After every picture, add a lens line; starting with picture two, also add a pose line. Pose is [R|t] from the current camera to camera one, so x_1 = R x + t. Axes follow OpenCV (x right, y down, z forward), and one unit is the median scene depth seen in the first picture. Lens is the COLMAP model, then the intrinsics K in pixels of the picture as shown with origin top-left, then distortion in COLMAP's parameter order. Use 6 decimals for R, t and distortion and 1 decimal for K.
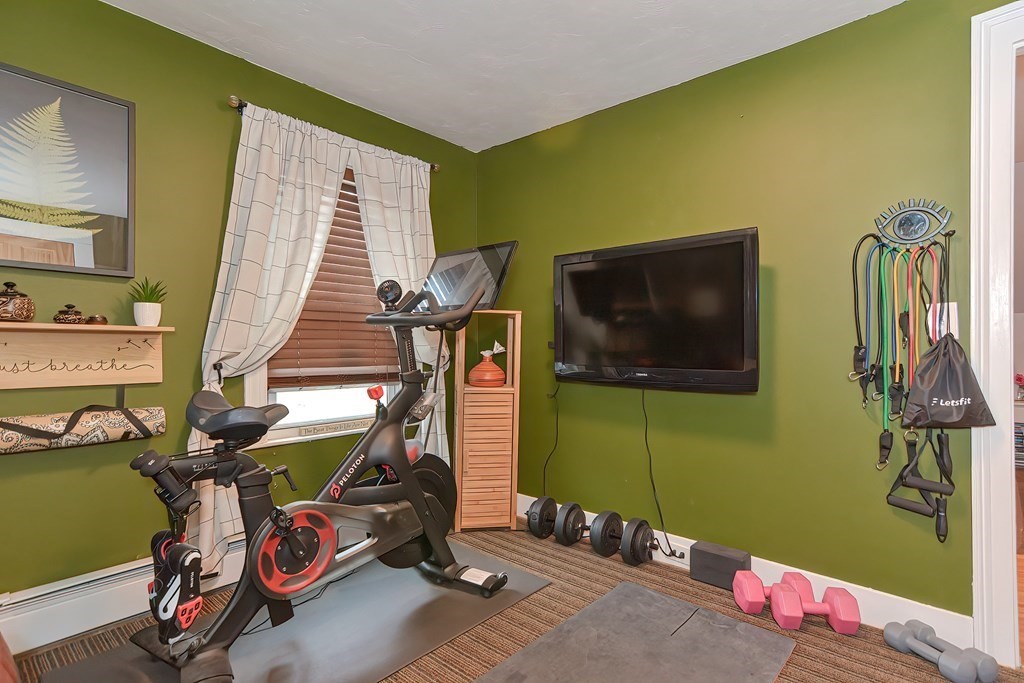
lens RADIAL K [[497.6, 0, 515.3], [0, 497.6, 346.3], [0, 0, 1]] dist [-0.002834, 0.002742]
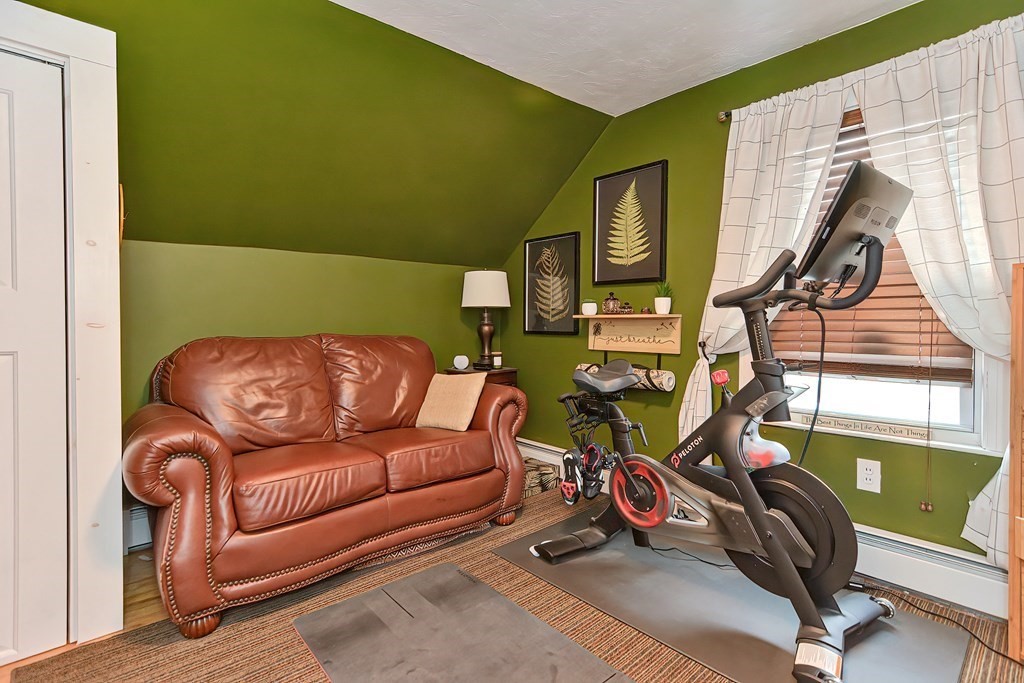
lens RADIAL K [[497.6, 0, 514.9], [0, 497.6, 333.5], [0, 0, 1]] dist [-0.002834, 0.002742]
pose [[-0.105289, 0.019178, -0.994257, 0.724024], [0.002047, 0.999816, 0.019069, -0.011851], [0.994440, -0.000028, -0.105309, 0.720104]]
